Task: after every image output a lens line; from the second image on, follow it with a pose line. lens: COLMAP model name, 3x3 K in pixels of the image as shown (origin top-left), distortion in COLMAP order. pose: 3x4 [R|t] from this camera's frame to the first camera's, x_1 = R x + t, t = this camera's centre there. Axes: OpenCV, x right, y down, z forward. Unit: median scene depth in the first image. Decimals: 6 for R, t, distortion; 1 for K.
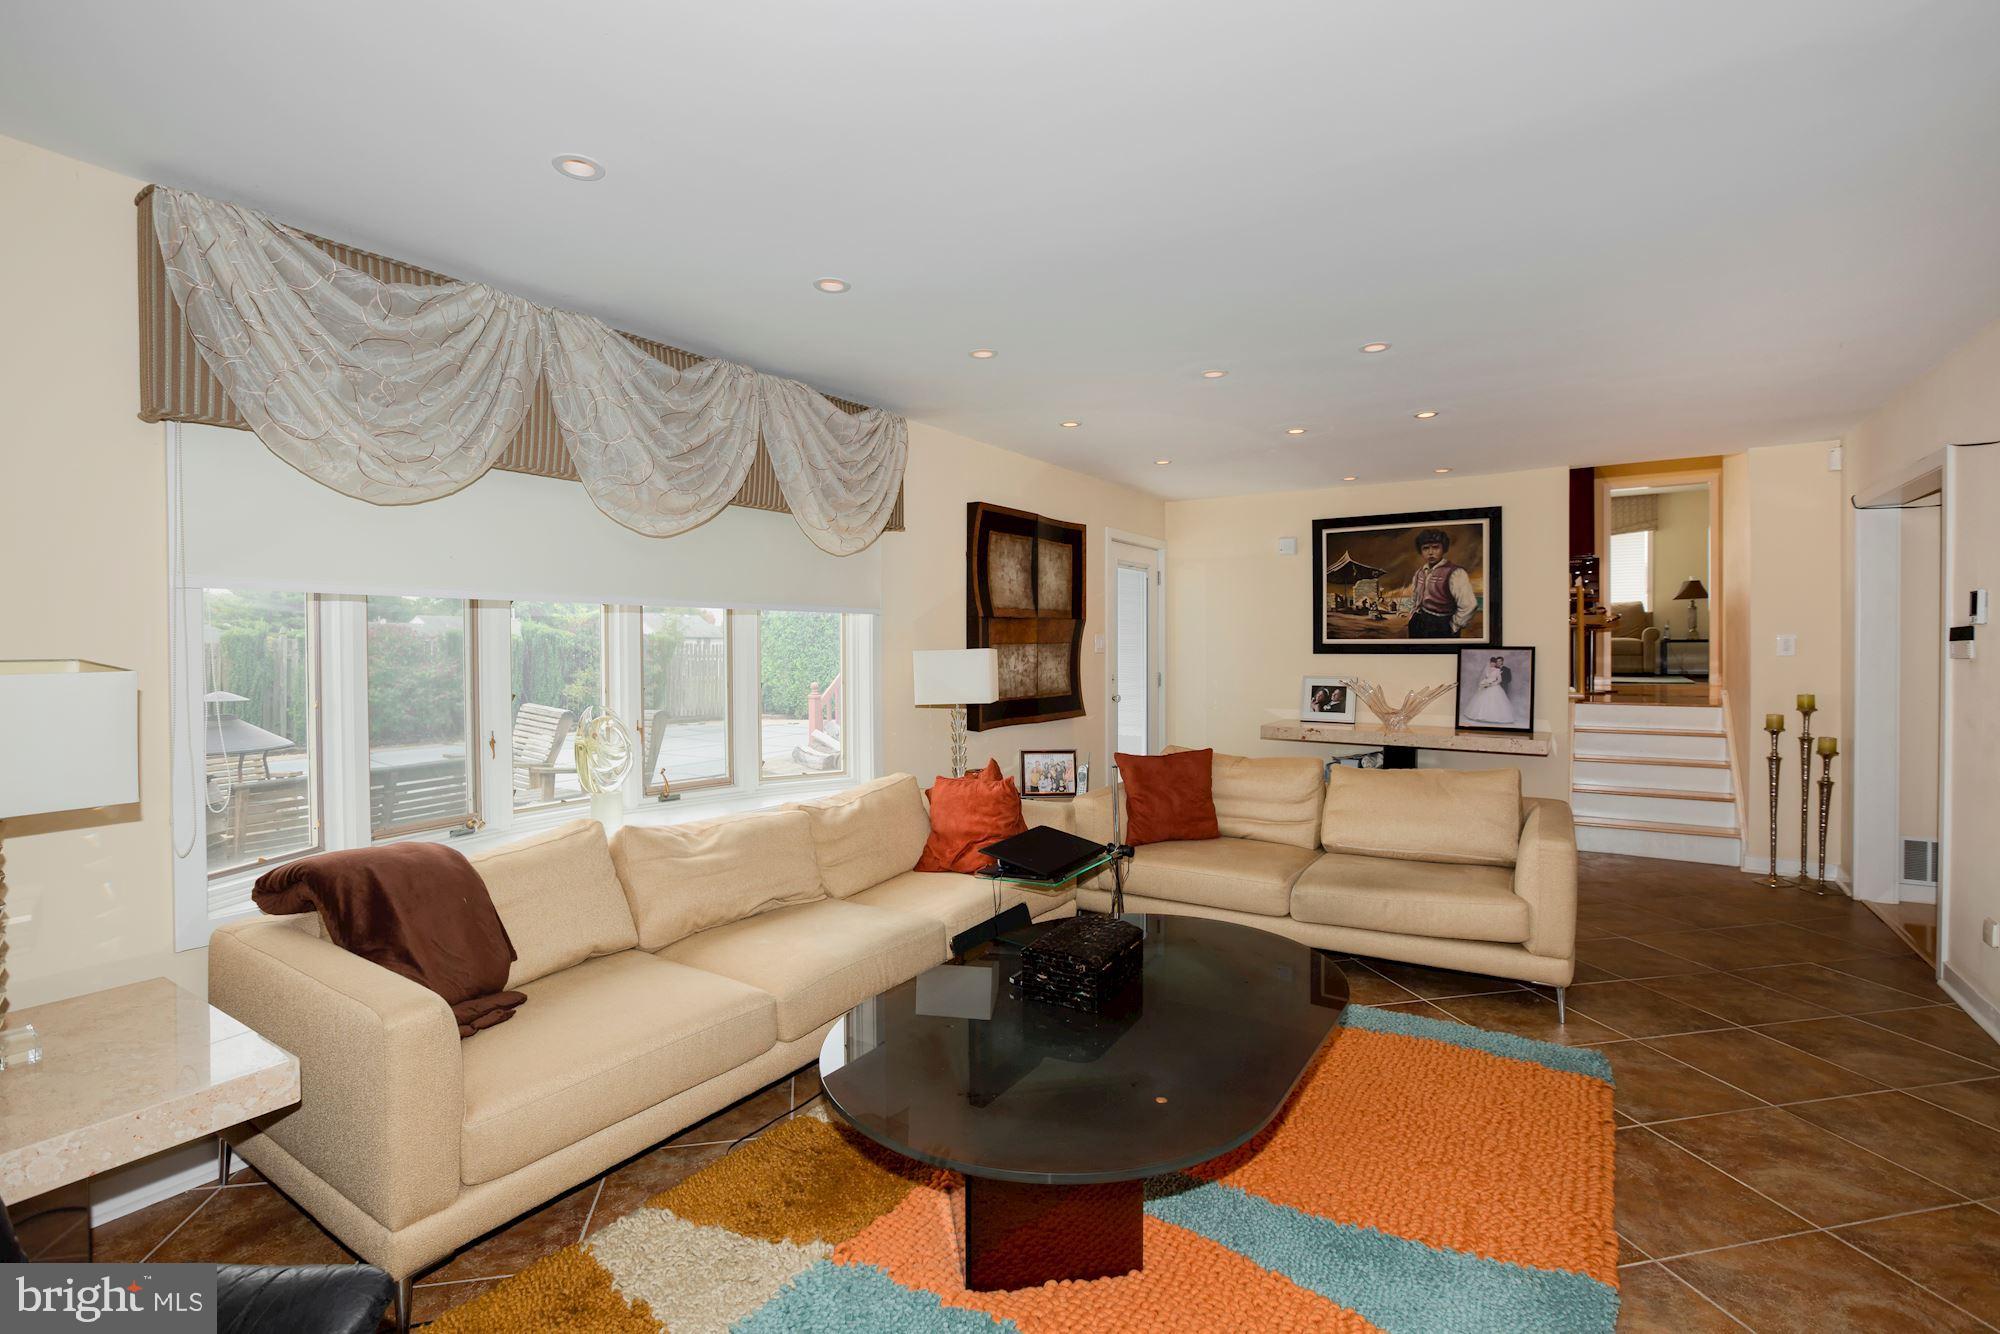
lens RADIAL K [[914.9, 0, 991.1], [0, 914.9, 660.2], [0, 0, 1]] dist [-0.032374, 0.012469]
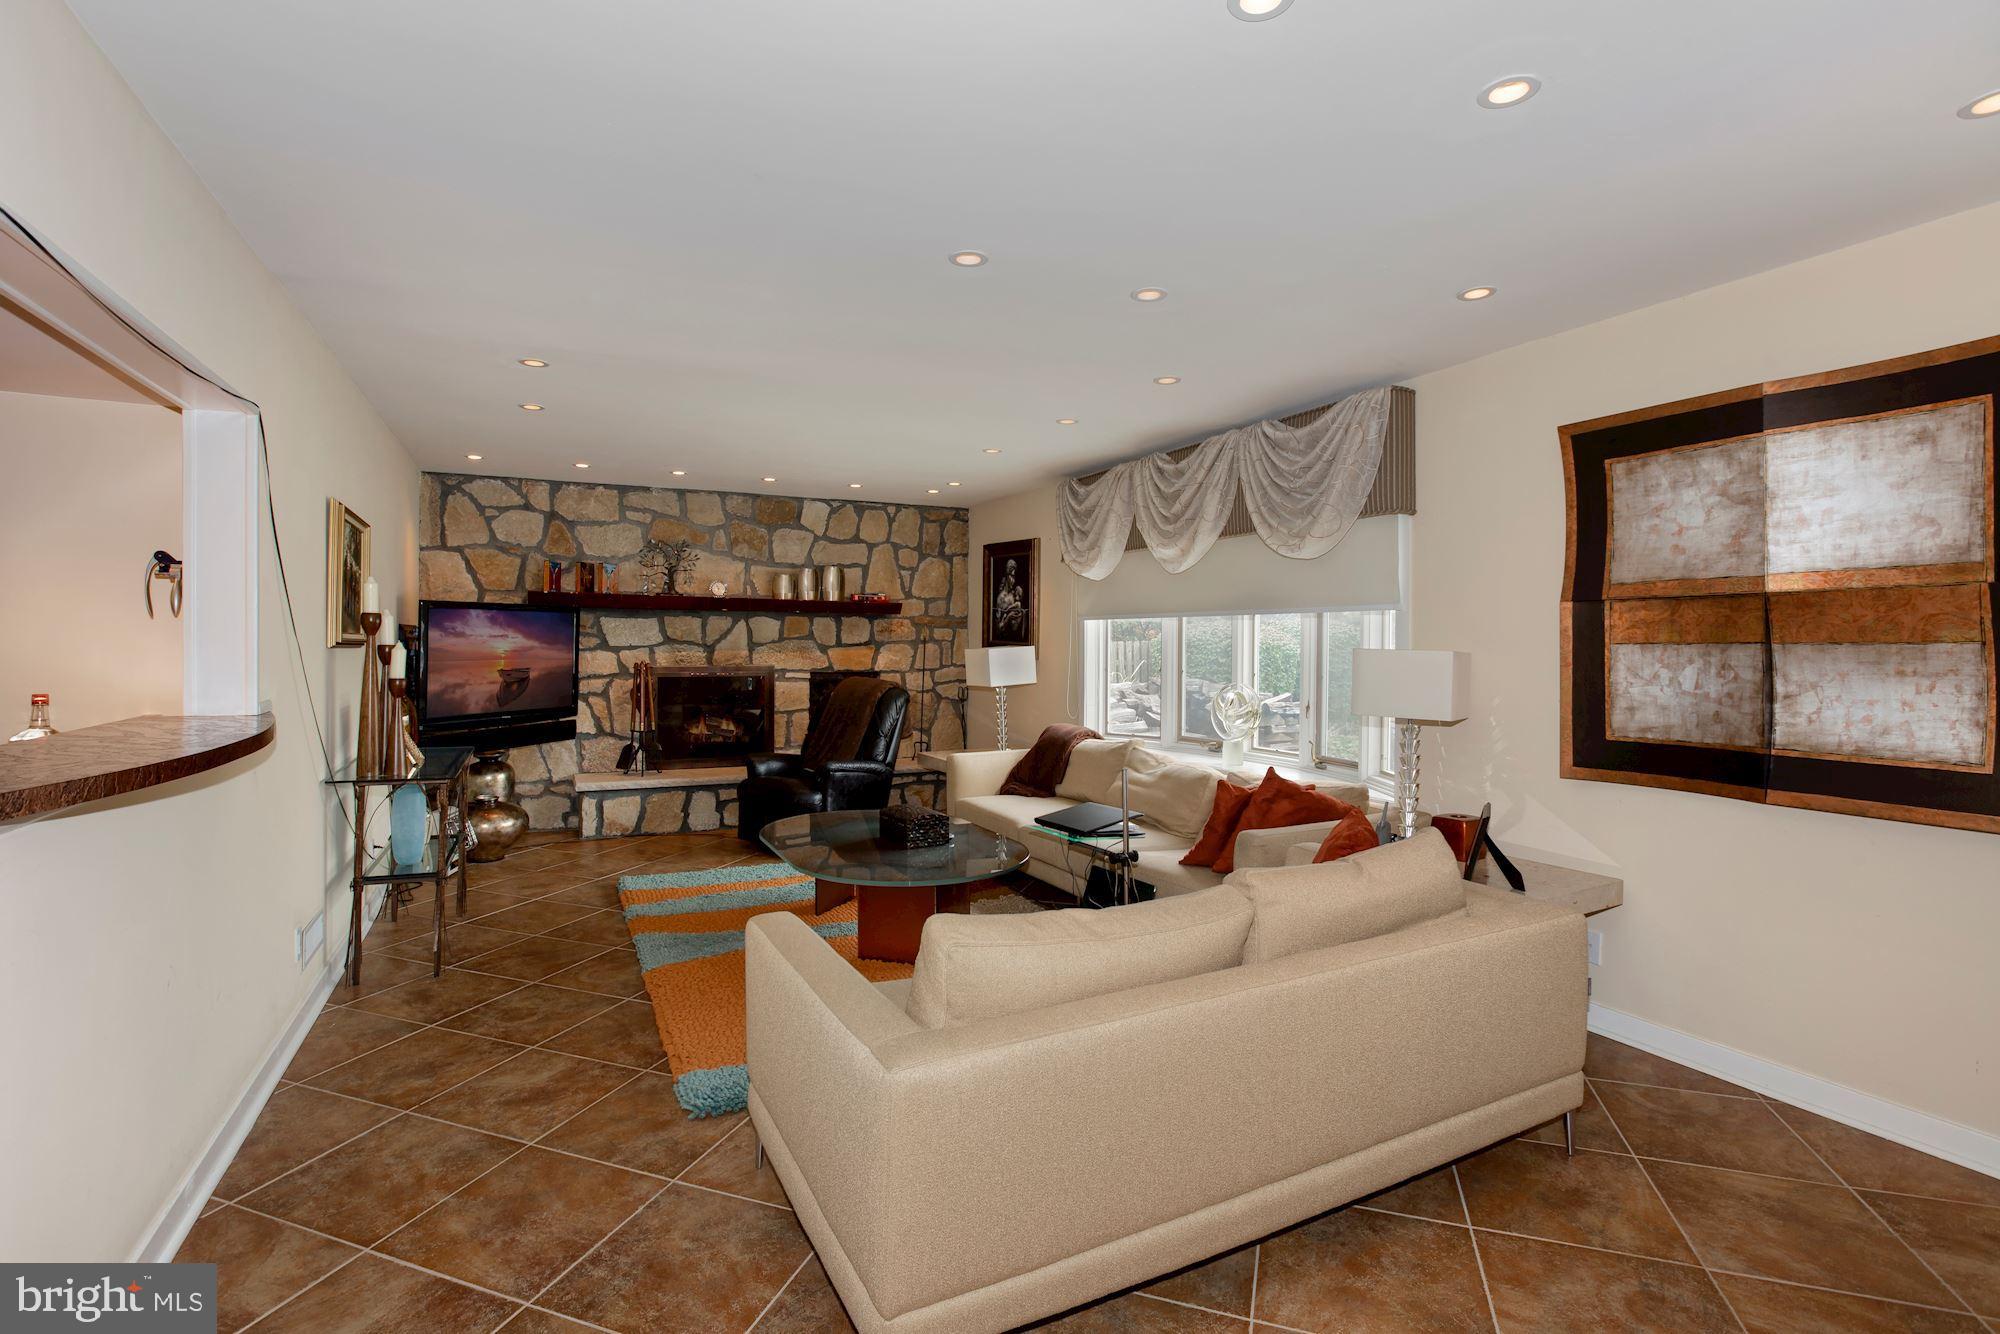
lens RADIAL K [[914.9, 0, 994.6], [0, 914.9, 650.2], [0, 0, 1]] dist [-0.032374, 0.012469]
pose [[-0.496474, 0.002328, -0.868049, 1.263511], [-0.012944, 0.999865, 0.010085, -0.025784], [0.867955, 0.016243, -0.496377, 1.638027]]
